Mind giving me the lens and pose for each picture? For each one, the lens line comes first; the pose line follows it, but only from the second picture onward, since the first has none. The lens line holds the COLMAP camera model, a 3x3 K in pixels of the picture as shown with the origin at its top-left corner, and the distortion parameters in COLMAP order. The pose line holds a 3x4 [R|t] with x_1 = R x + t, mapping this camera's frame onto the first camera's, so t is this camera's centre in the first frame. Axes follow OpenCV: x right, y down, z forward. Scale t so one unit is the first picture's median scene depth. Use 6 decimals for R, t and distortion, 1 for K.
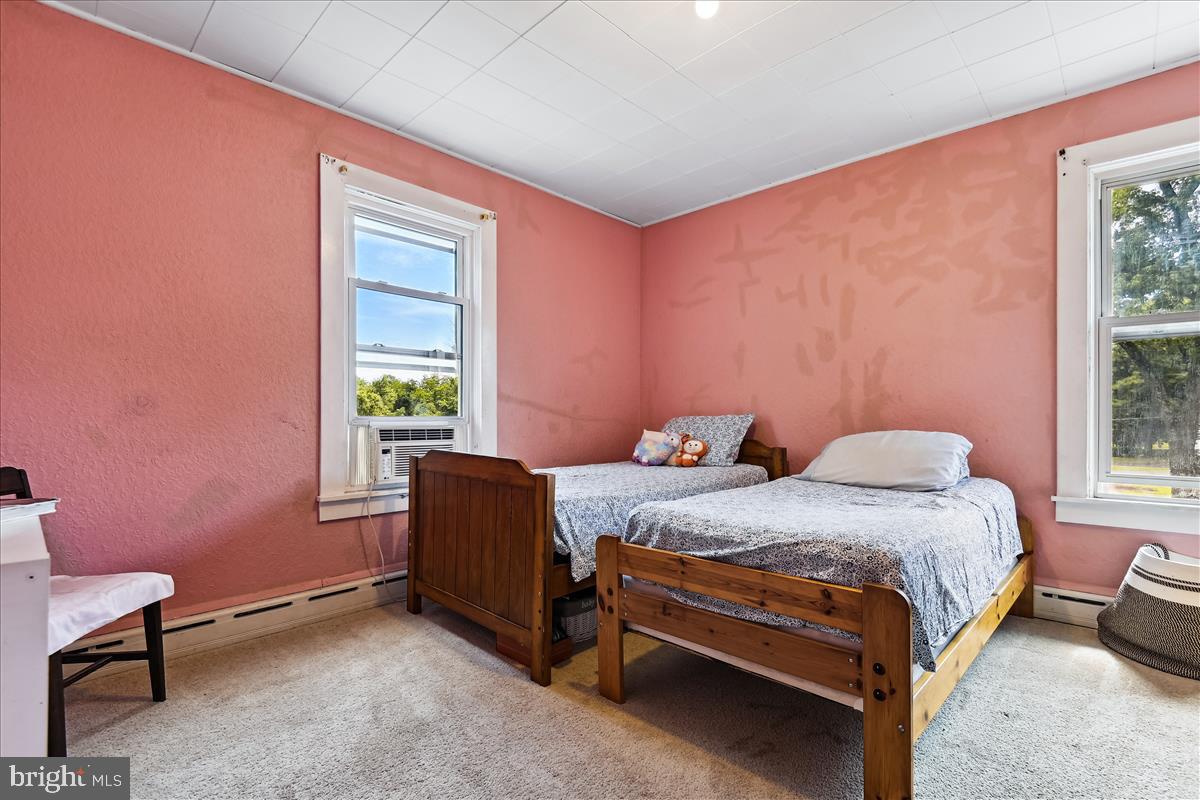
lens RADIAL K [[563.7, 0, 599.1], [0, 563.7, 407.3], [0, 0, 1]] dist [0.013329, -0.008728]
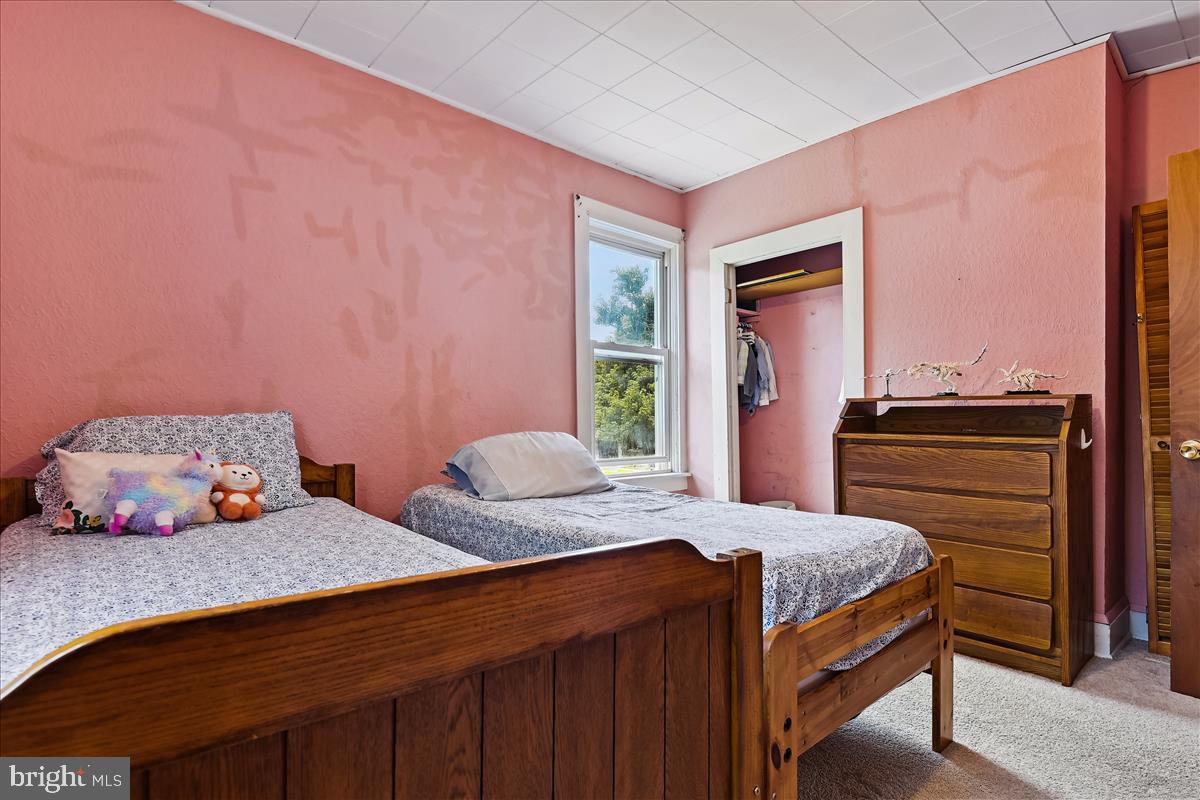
lens RADIAL K [[595.6, 0, 598.9], [0, 595.6, 409.2], [0, 0, 1]] dist [0.028172, -0.000245]
pose [[0.085143, 0.009383, 0.996325, -0.356121], [-0.017628, 0.999813, -0.007910, 0.008750], [-0.996213, -0.016889, 0.085293, 0.676046]]
